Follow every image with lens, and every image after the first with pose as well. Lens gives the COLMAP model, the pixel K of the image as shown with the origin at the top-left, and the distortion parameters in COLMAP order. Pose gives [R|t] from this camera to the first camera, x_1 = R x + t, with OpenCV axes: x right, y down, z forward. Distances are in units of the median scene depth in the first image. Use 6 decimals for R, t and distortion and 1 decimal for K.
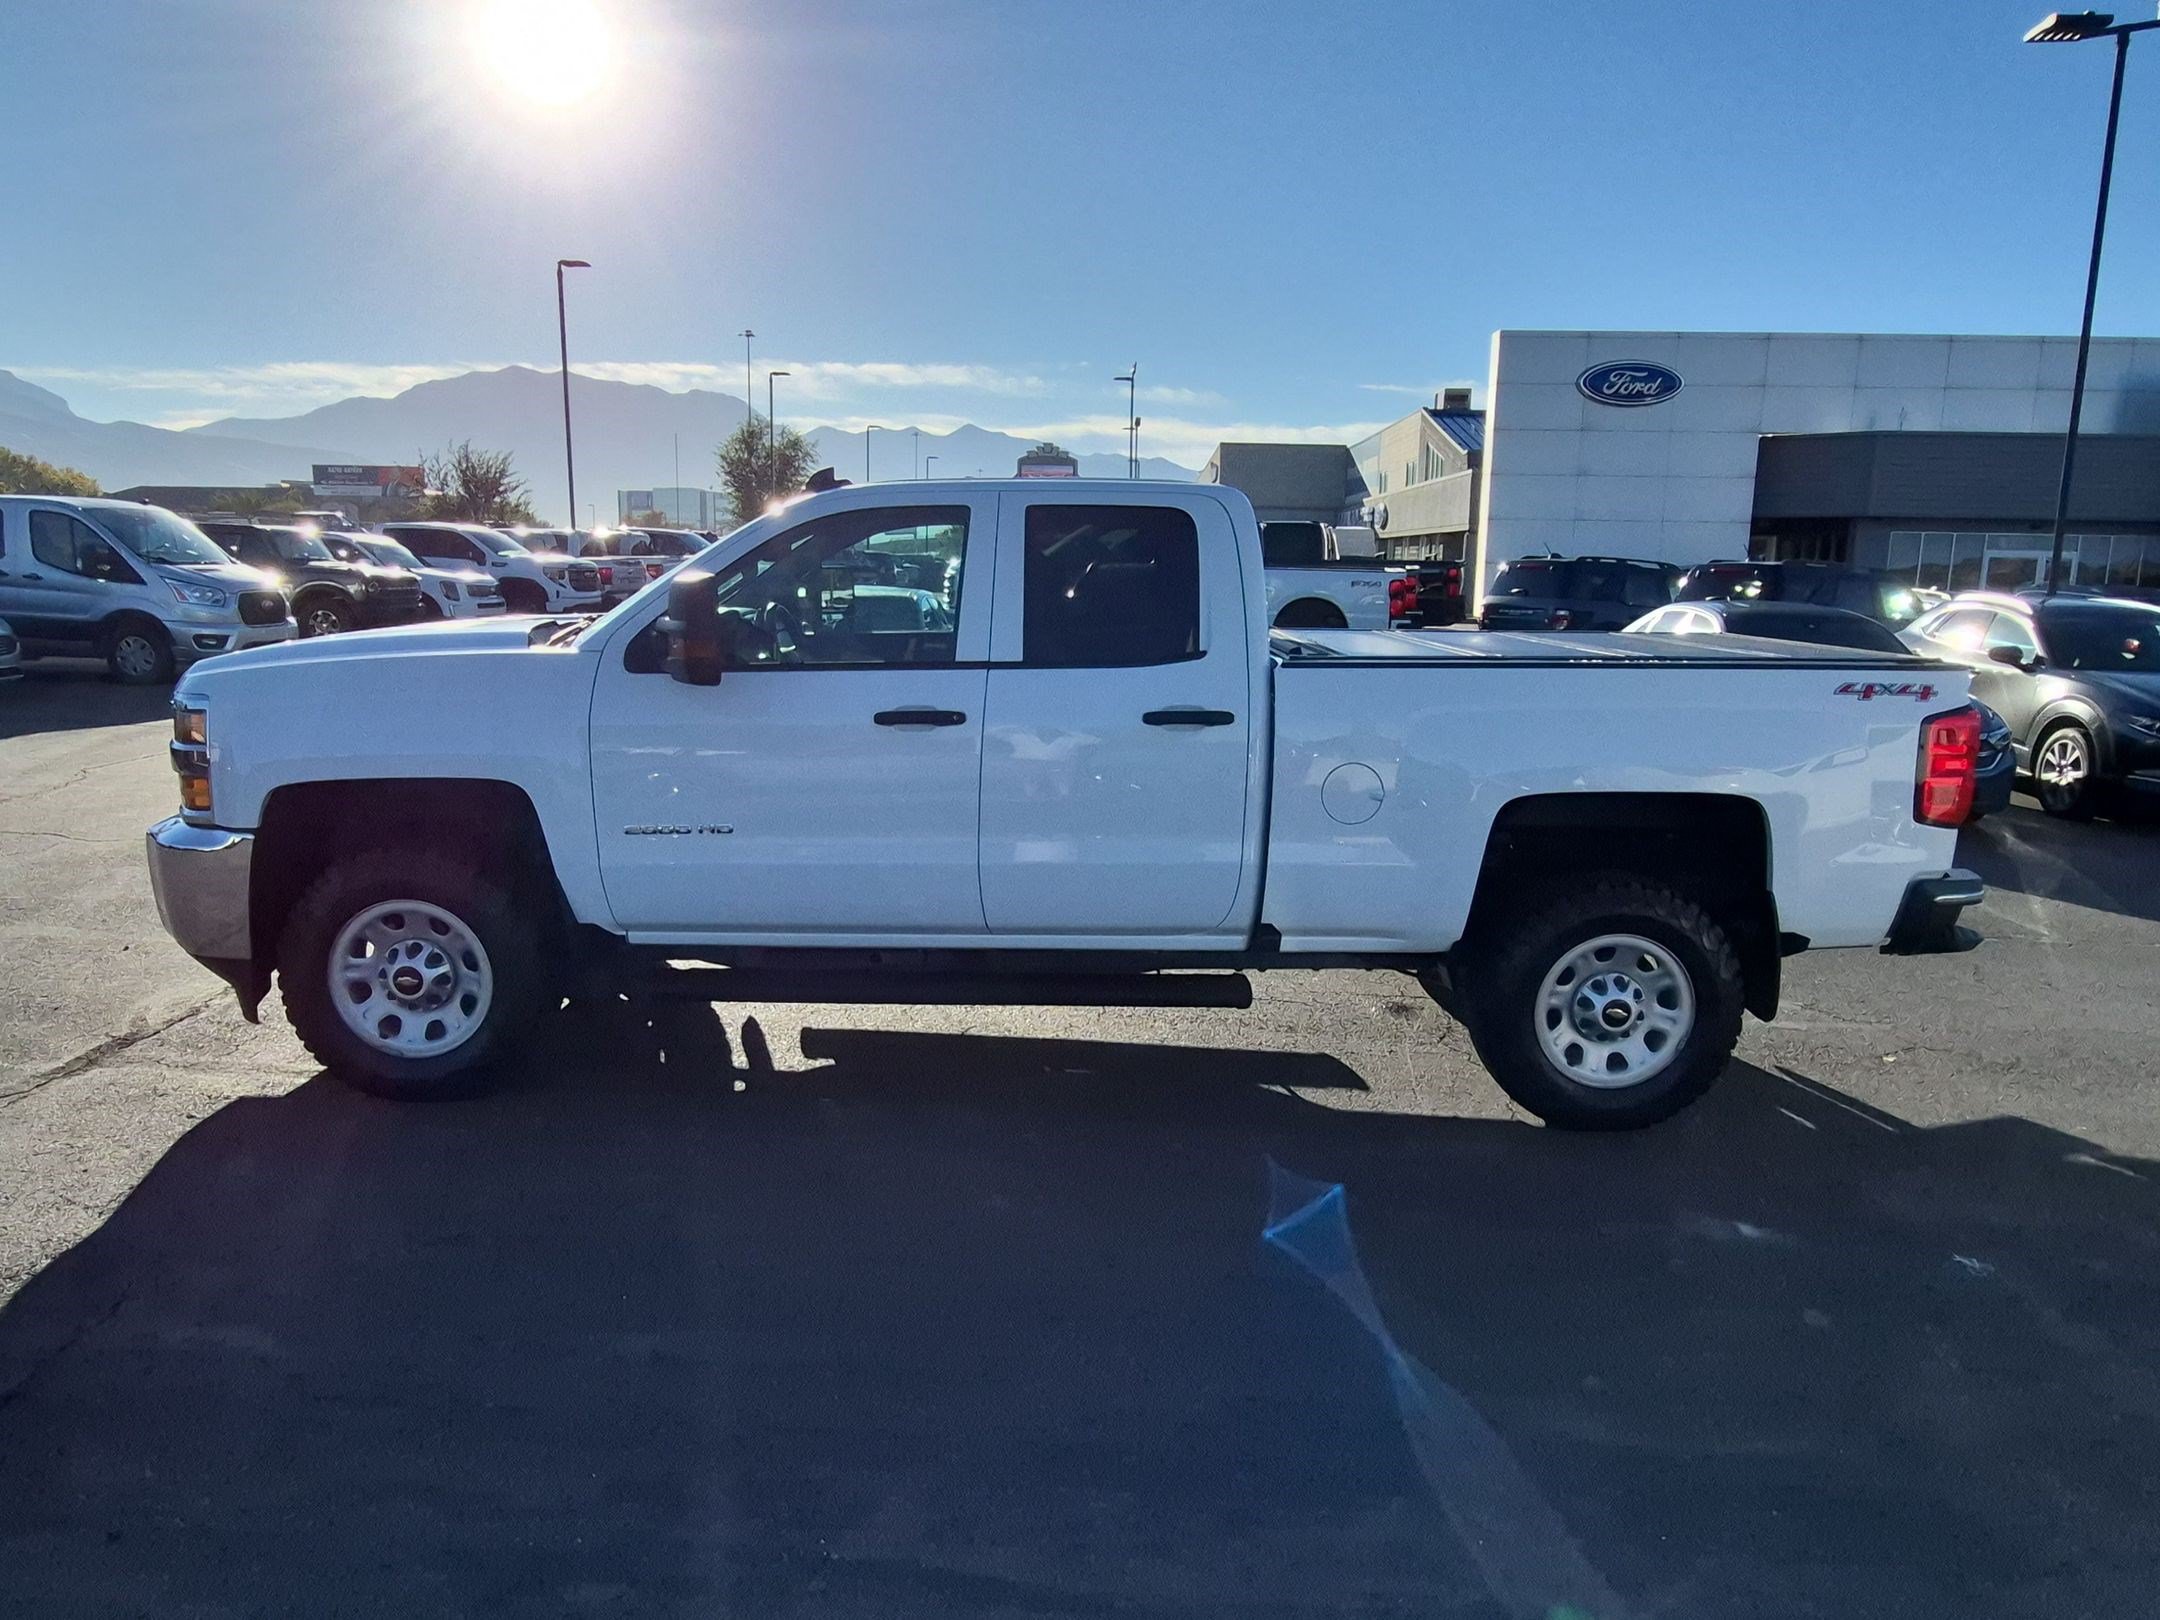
lens RADIAL K [[1529.2, 0, 1074.5], [0, 1529.2, 854.4], [0, 0, 1]] dist [-0.009068, -0.003833]
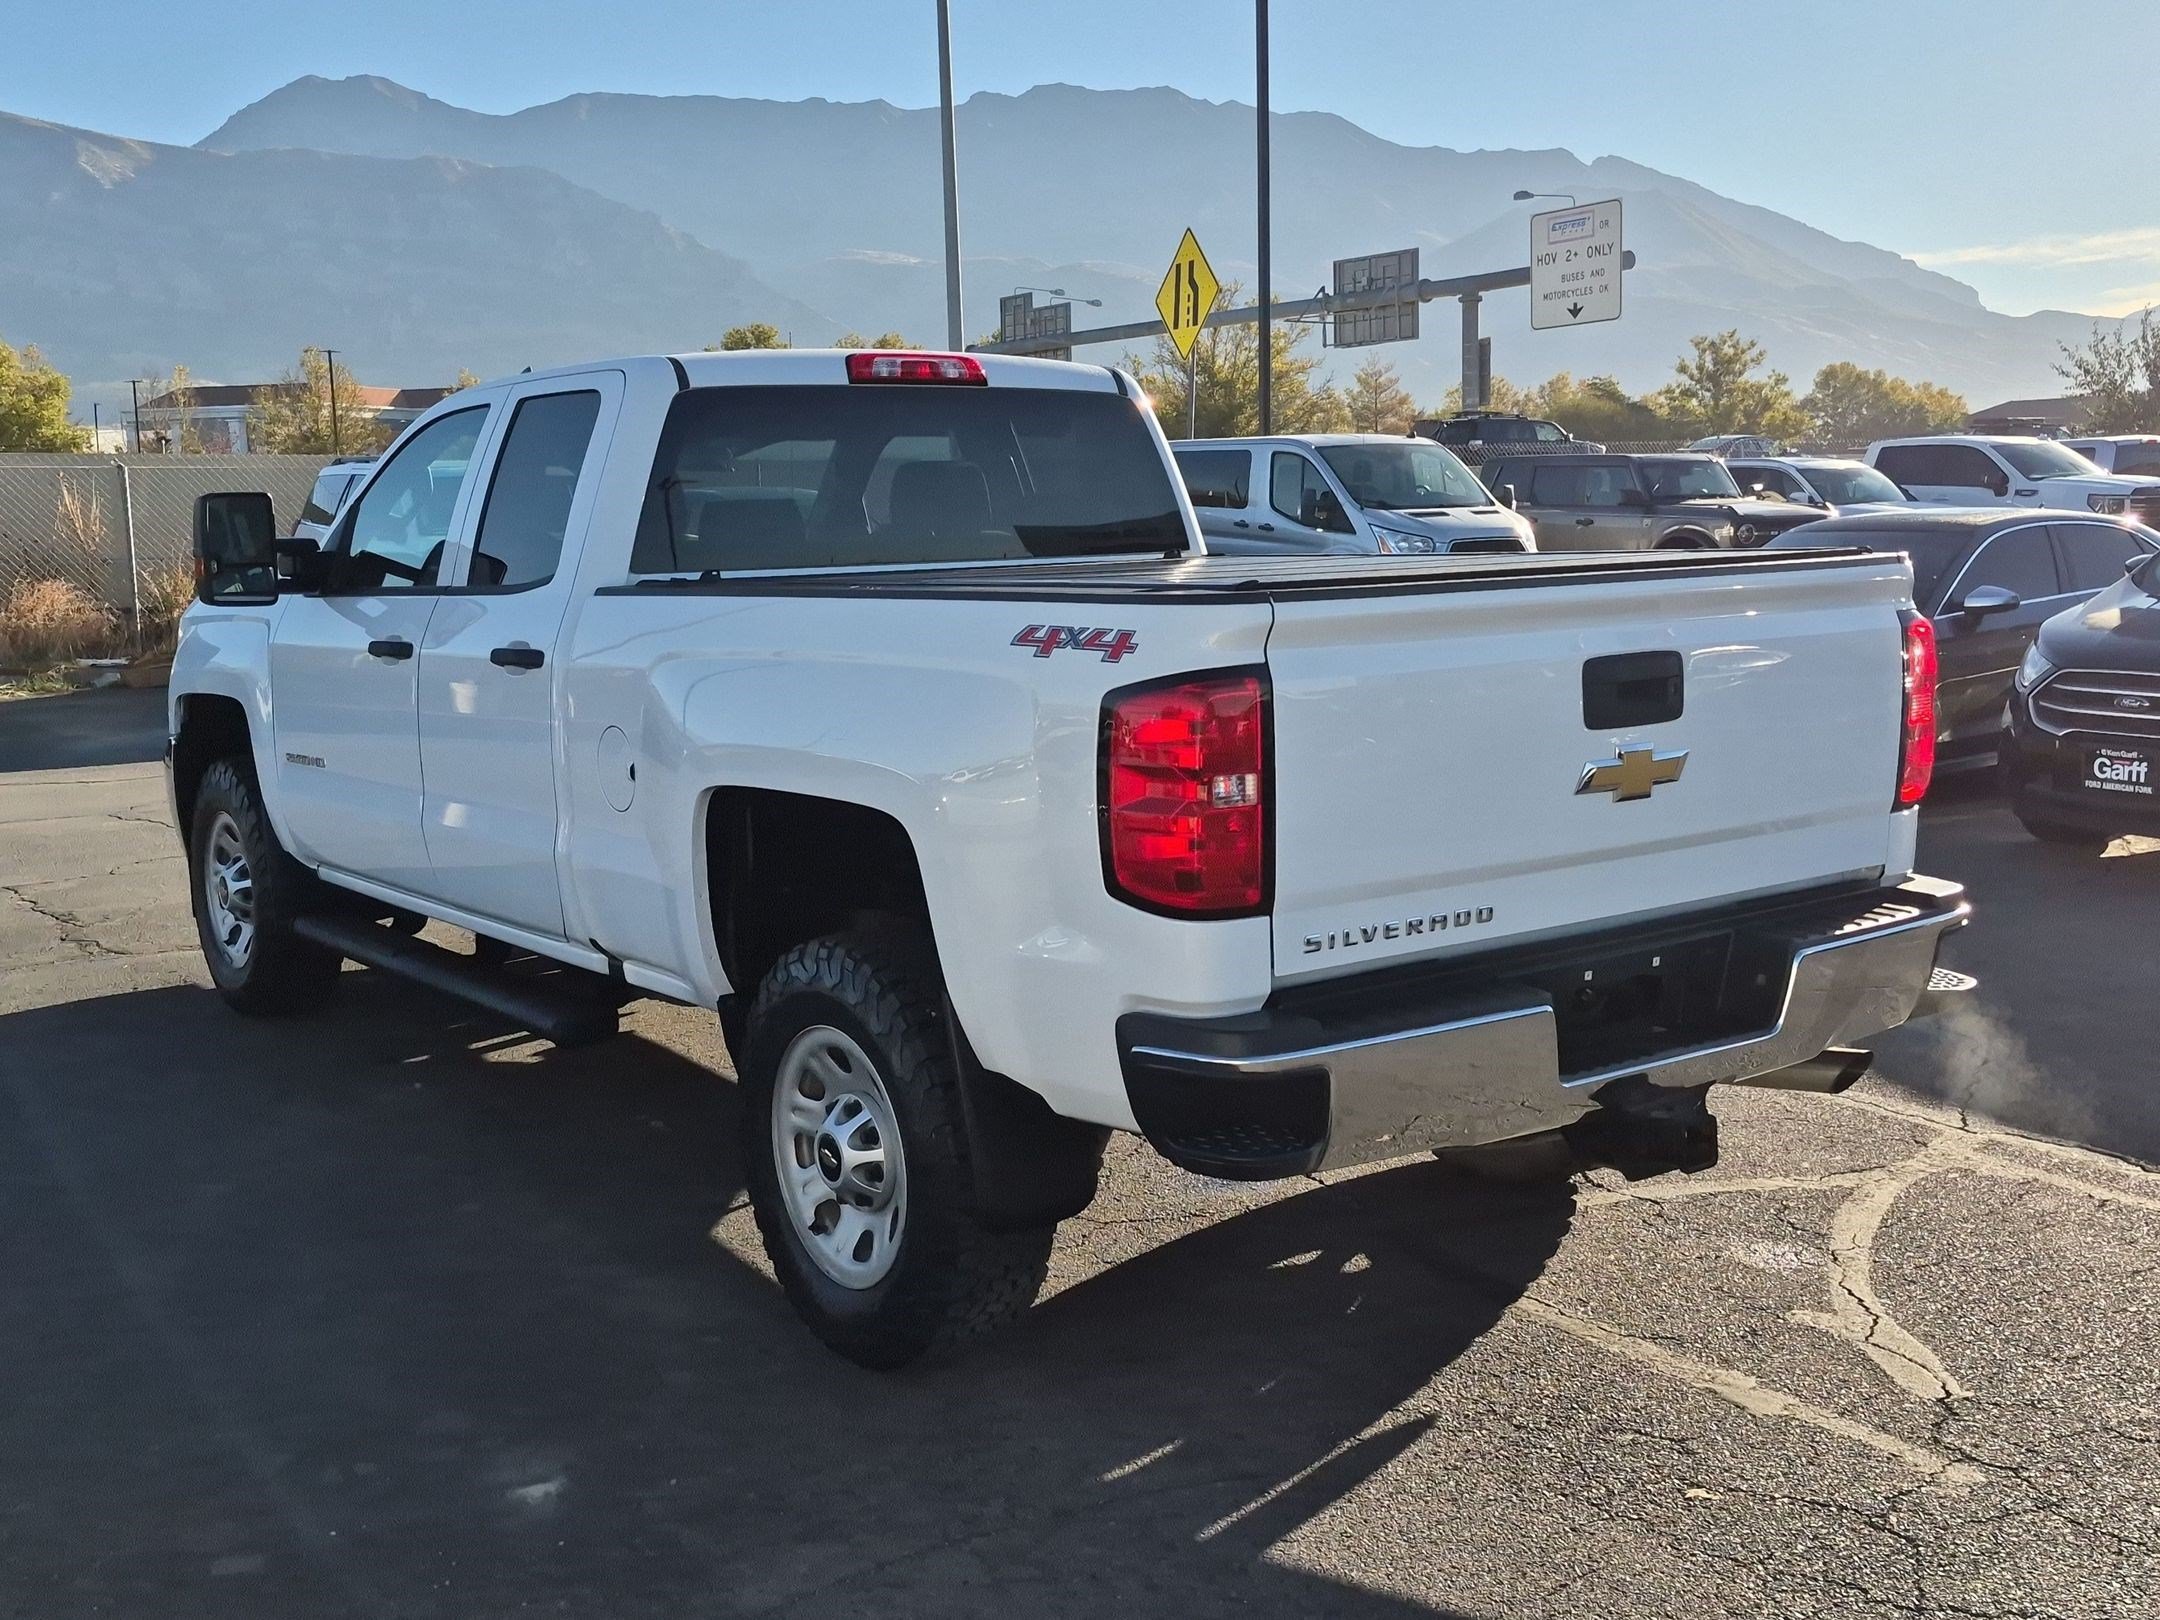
lens RADIAL K [[2321.1, 0, 1080.0], [0, 2321.1, 810.0], [0, 0, 1]] dist [0.135014, -0.280401]
pose [[0.567977, 0.076555, -0.819476, 0.361355], [-0.125282, 0.992104, 0.005849, -0.016285], [0.813453, 0.099344, 0.573084, 0.164404]]
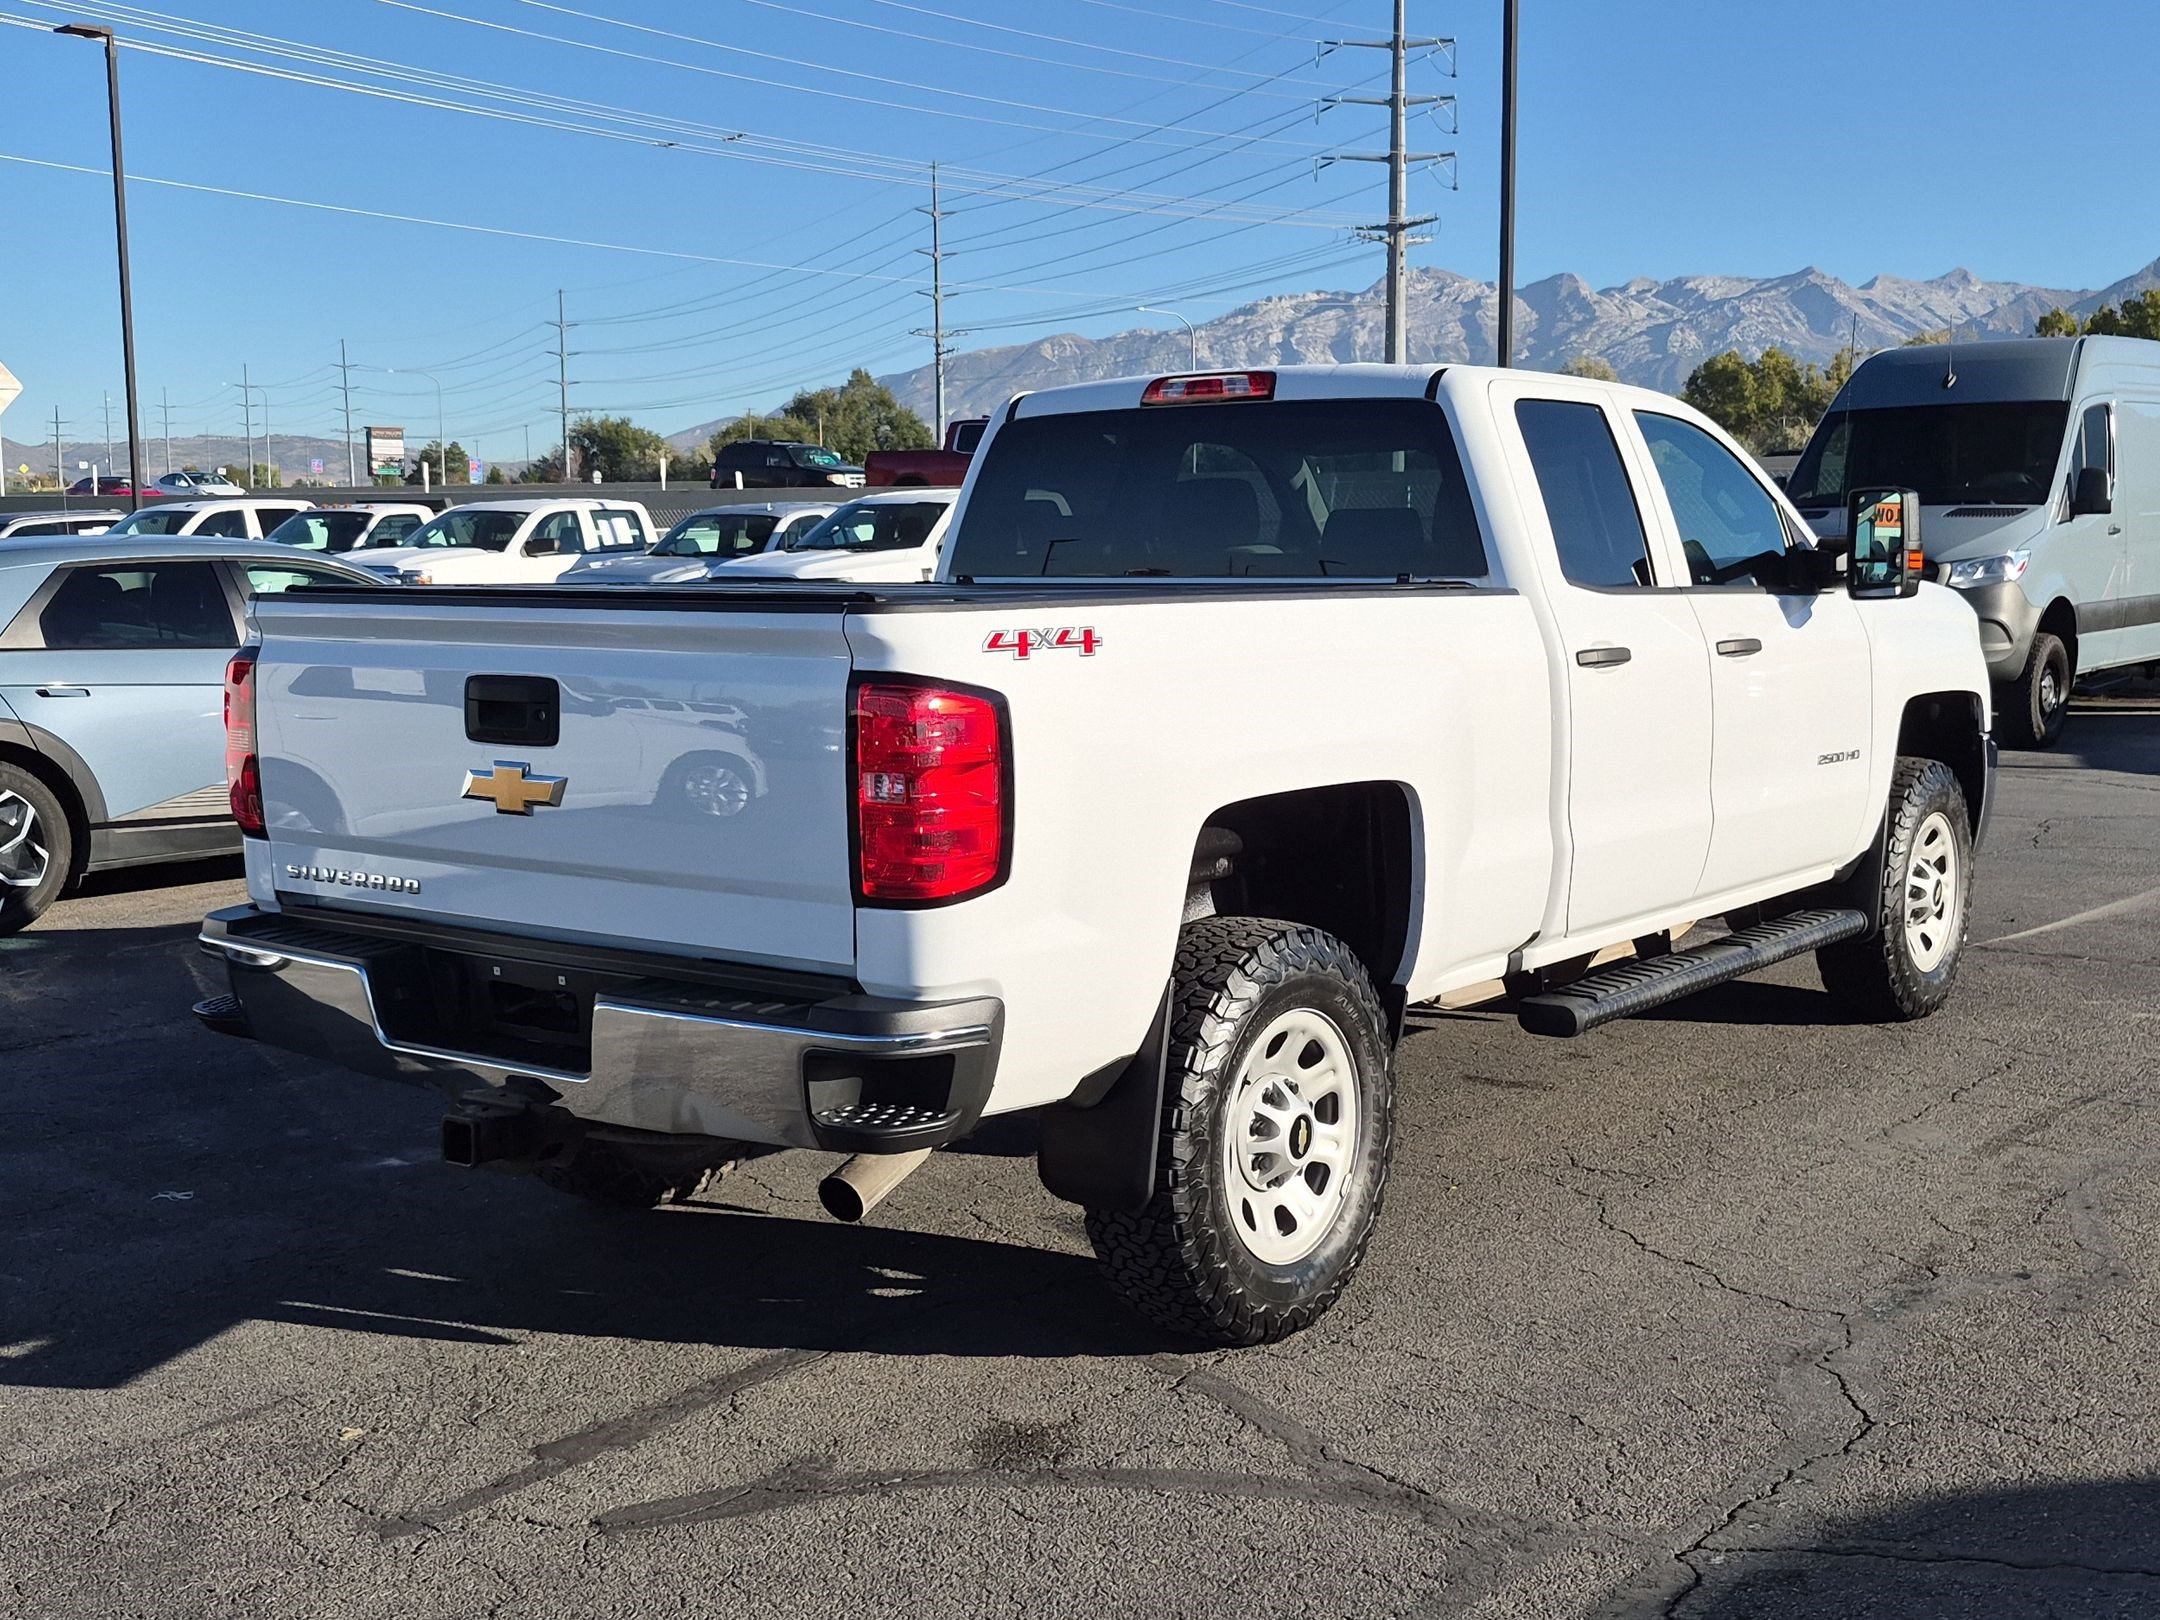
lens RADIAL K [[2519.1, 0, 1080.0], [0, 2519.1, 810.0], [0, 0, 1]] dist [0.150980, -0.397246]
pose [[-0.656647, 0.066706, -0.751243, 0.363241], [-0.150311, 0.964523, 0.217028, -0.100968], [0.739068, 0.255431, -0.623324, 0.609656]]
